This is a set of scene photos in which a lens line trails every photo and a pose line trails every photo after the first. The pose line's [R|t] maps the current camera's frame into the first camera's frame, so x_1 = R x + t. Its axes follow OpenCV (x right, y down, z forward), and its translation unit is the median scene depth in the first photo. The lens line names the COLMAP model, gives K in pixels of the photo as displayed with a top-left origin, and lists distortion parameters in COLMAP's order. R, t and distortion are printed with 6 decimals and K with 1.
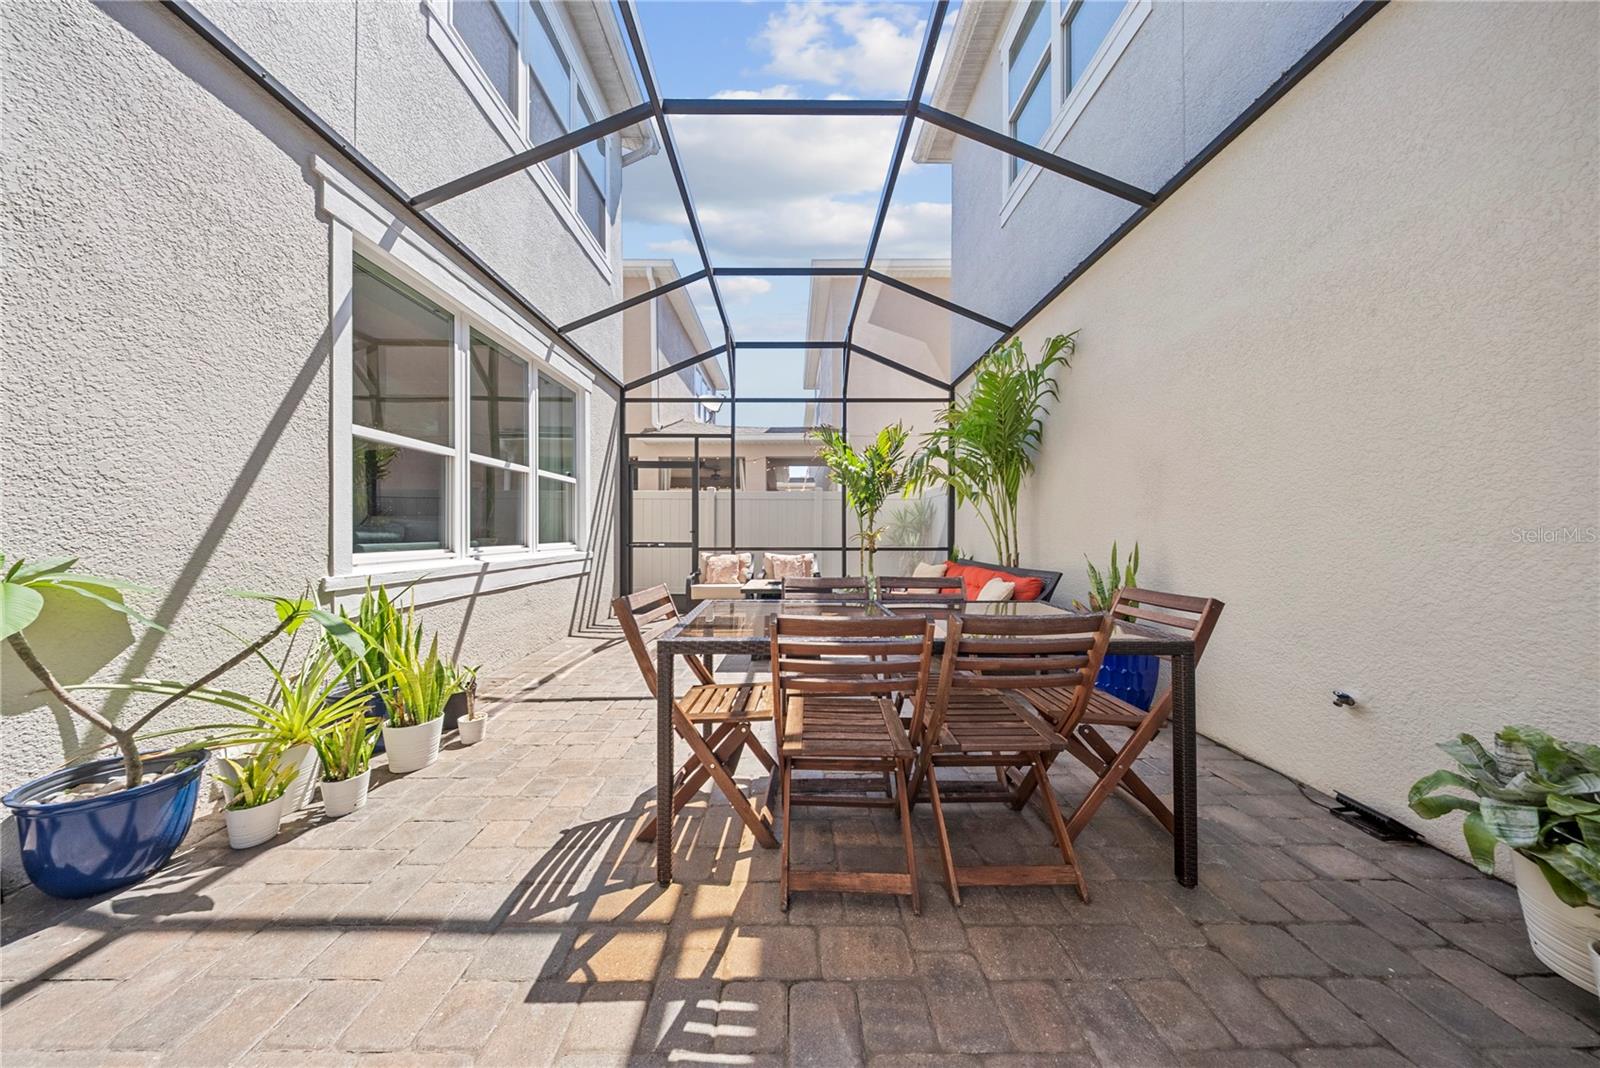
lens RADIAL K [[470.9, 0, 797.4], [0, 470.9, 539.8], [0, 0, 1]] dist [0.000903, -0.001657]
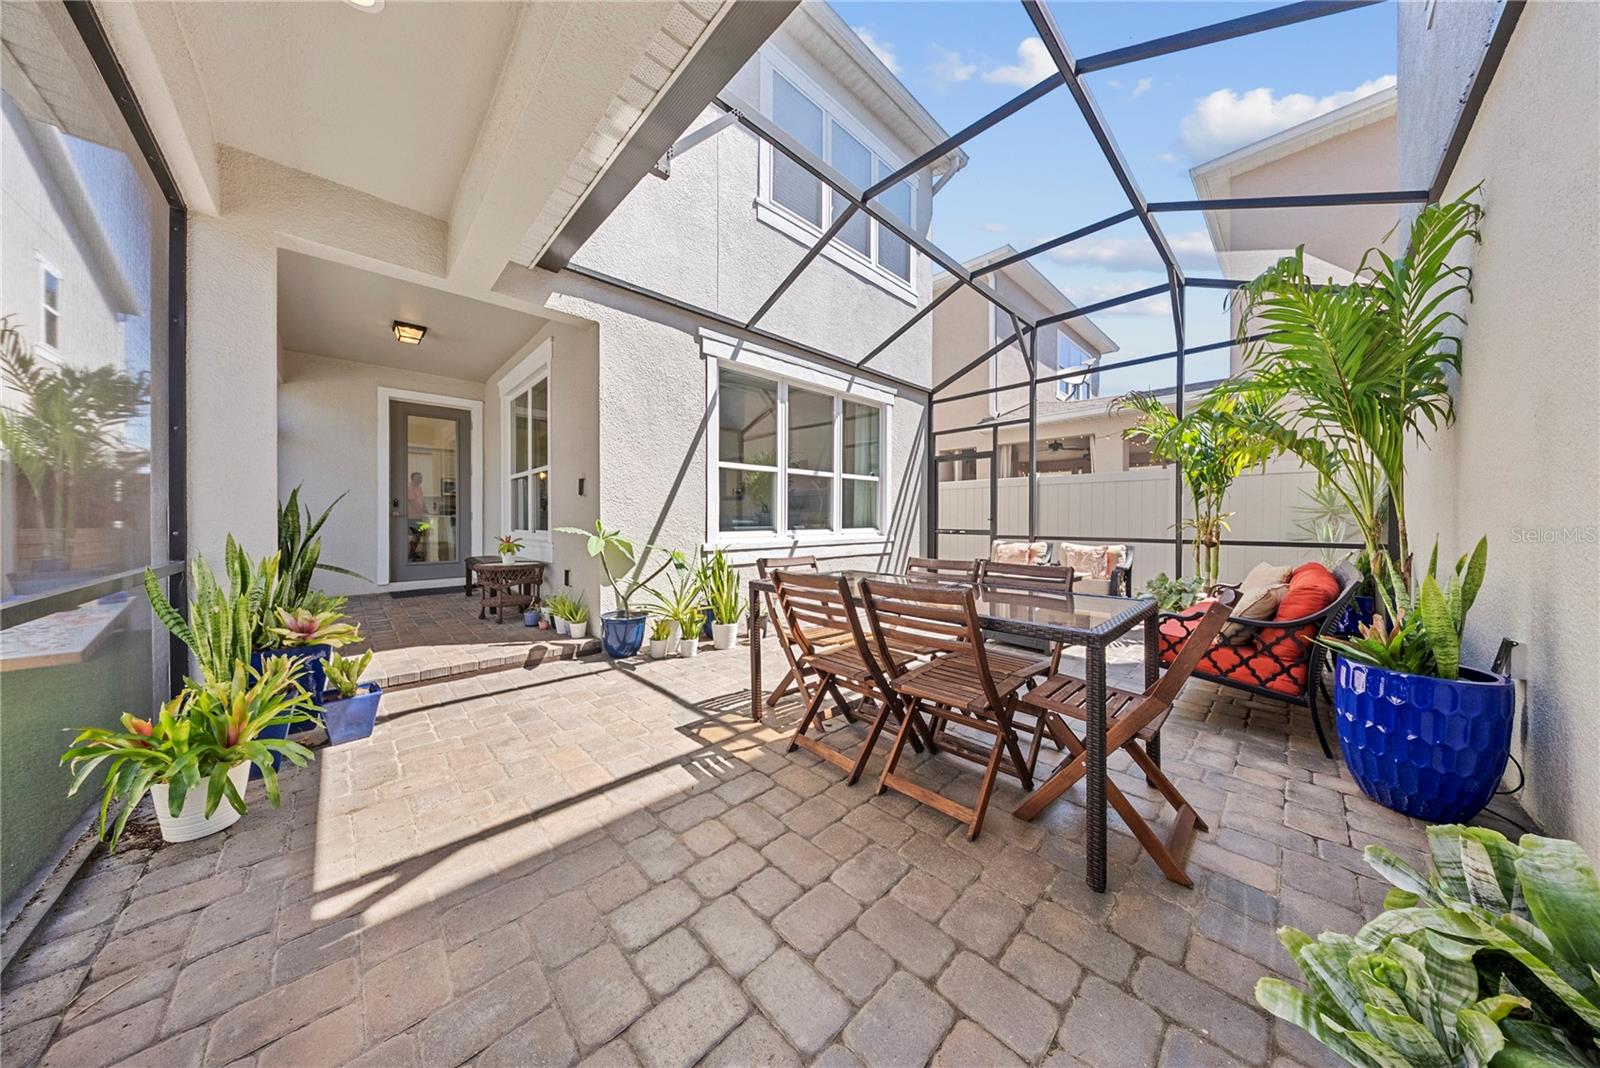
lens RADIAL K [[481.5, 0, 798.3], [0, 481.5, 533.5], [0, 0, 1]] dist [-0.000114, -0.000051]
pose [[0.685324, 0.020365, -0.727954, 0.585220], [-0.010999, 0.999784, 0.017615, -0.000993], [0.728156, -0.004065, 0.685400, -0.059951]]
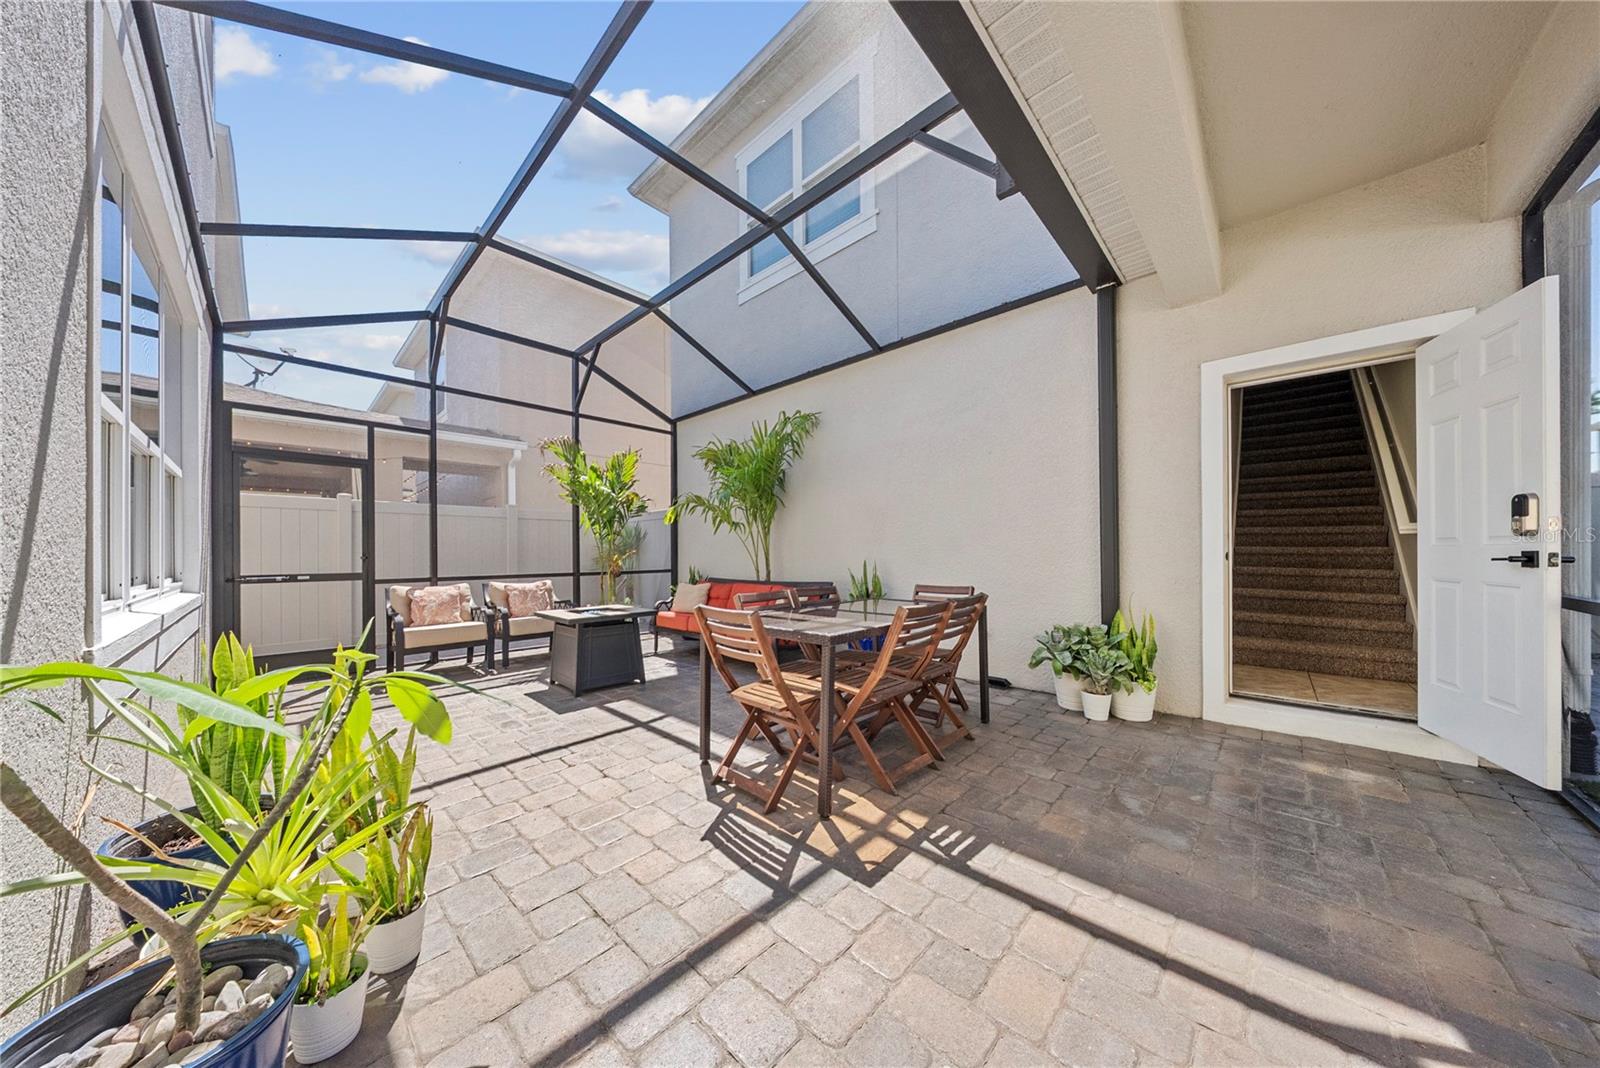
lens RADIAL K [[491.6, 0, 788.1], [0, 491.6, 553.9], [0, 0, 1]] dist [0.000561, -0.000004]
pose [[0.698664, -0.008031, 0.715405, -0.707168], [0.020231, 0.999759, -0.008534, -0.008006], [-0.715164, 0.020436, 0.698658, 0.046442]]
